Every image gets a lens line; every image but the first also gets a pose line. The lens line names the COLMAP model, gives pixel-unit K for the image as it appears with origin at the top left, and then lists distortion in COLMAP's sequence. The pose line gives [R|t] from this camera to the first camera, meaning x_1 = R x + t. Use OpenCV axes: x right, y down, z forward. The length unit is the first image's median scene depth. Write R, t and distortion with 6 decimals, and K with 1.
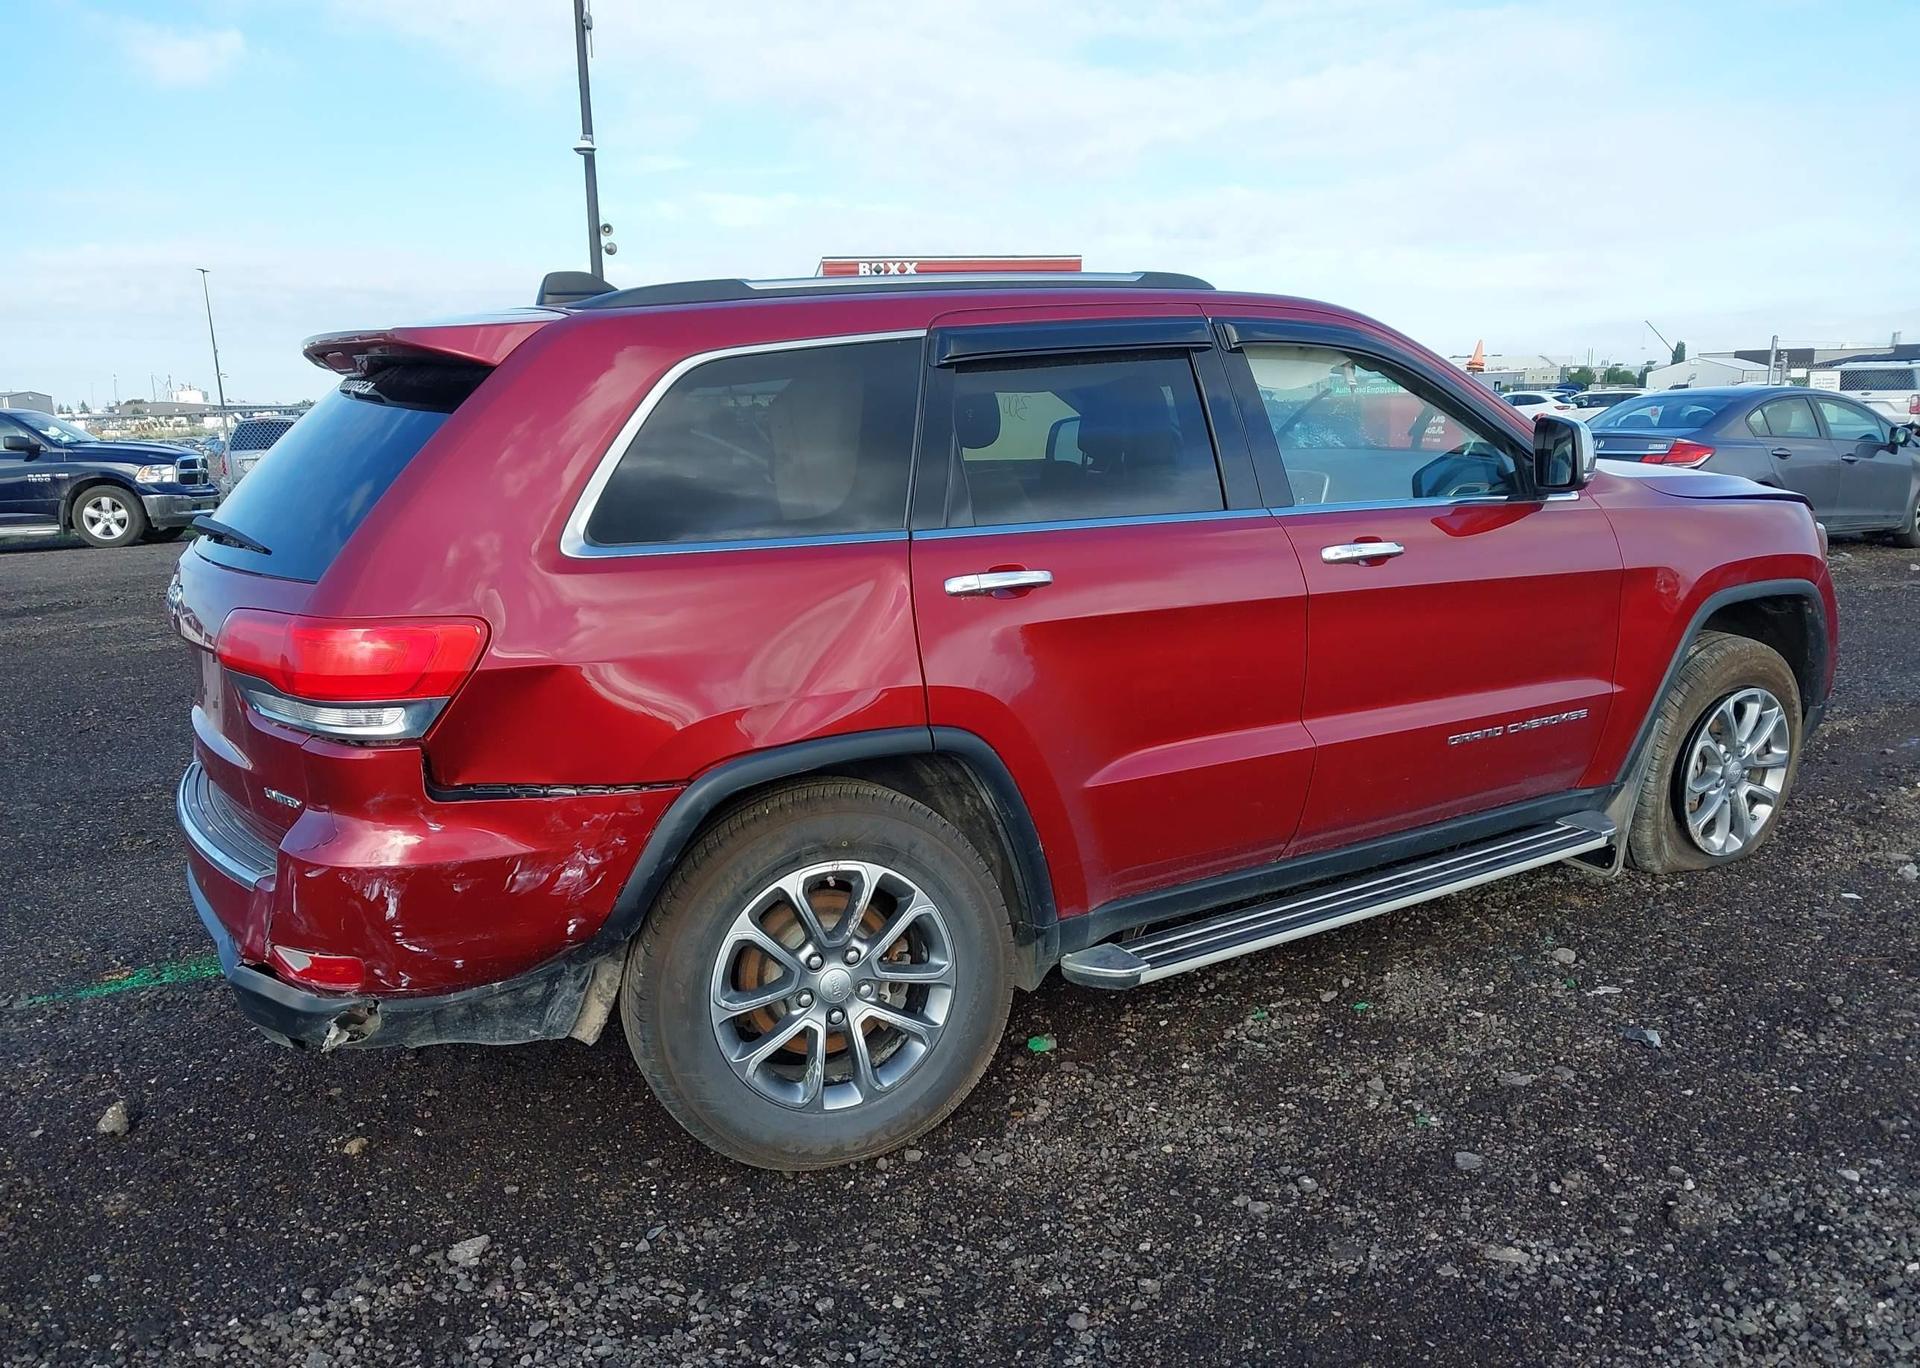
lens RADIAL K [[1472.1, 0, 932.3], [0, 1472.1, 719.7], [0, 0, 1]] dist [0.160410, -0.243965]
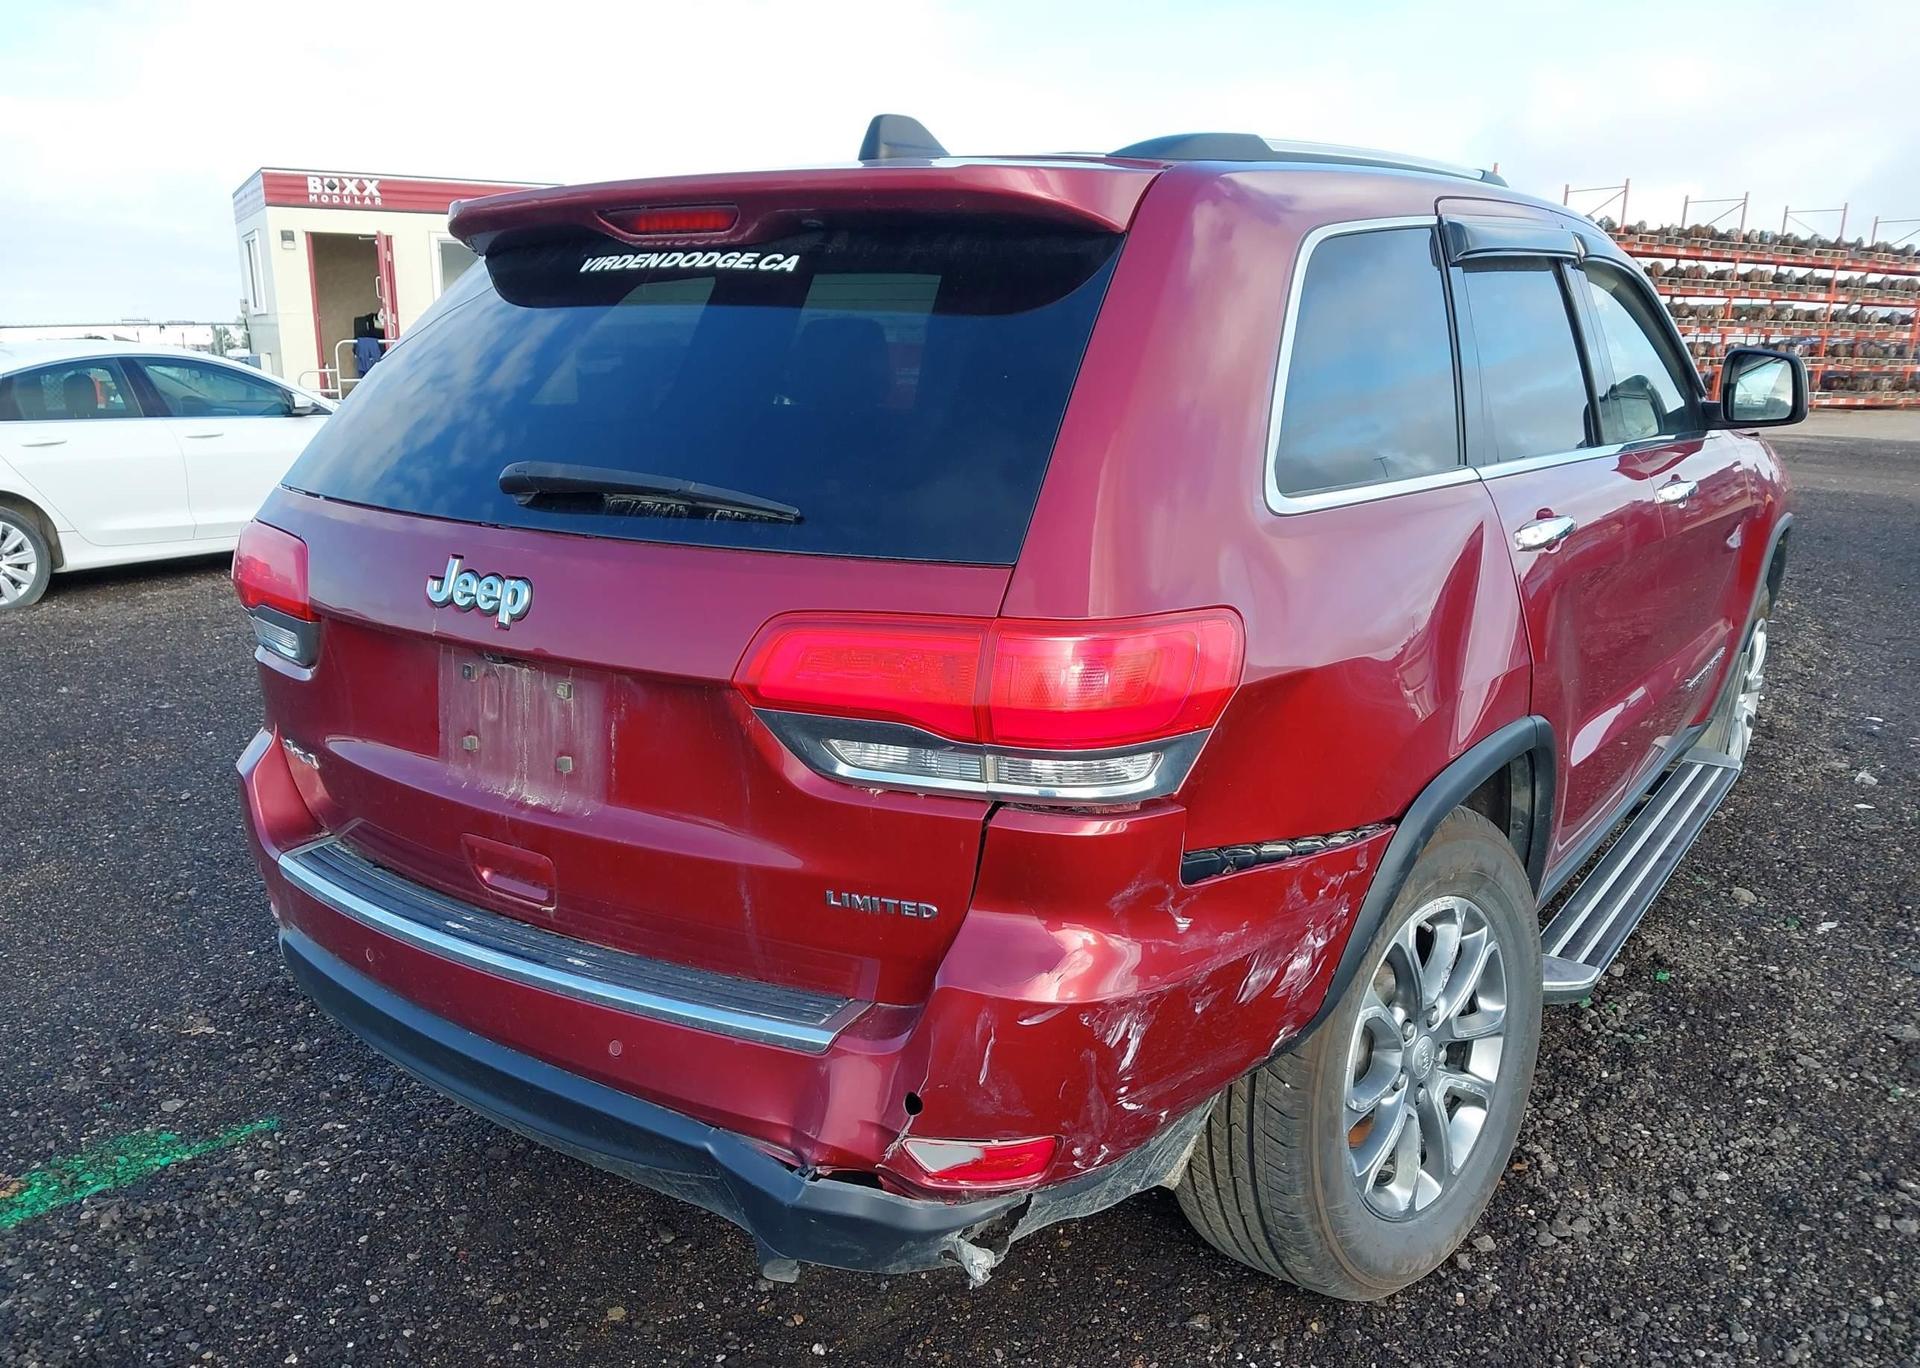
lens RADIAL K [[1472.1, 0, 932.3], [0, 1472.1, 719.7], [0, 0, 1]] dist [0.160410, -0.243965]
pose [[0.899552, -0.078407, 0.429720, -0.701250], [0.068337, 0.996906, 0.038842, -0.053203], [-0.431436, -0.005574, 0.902126, 0.434740]]
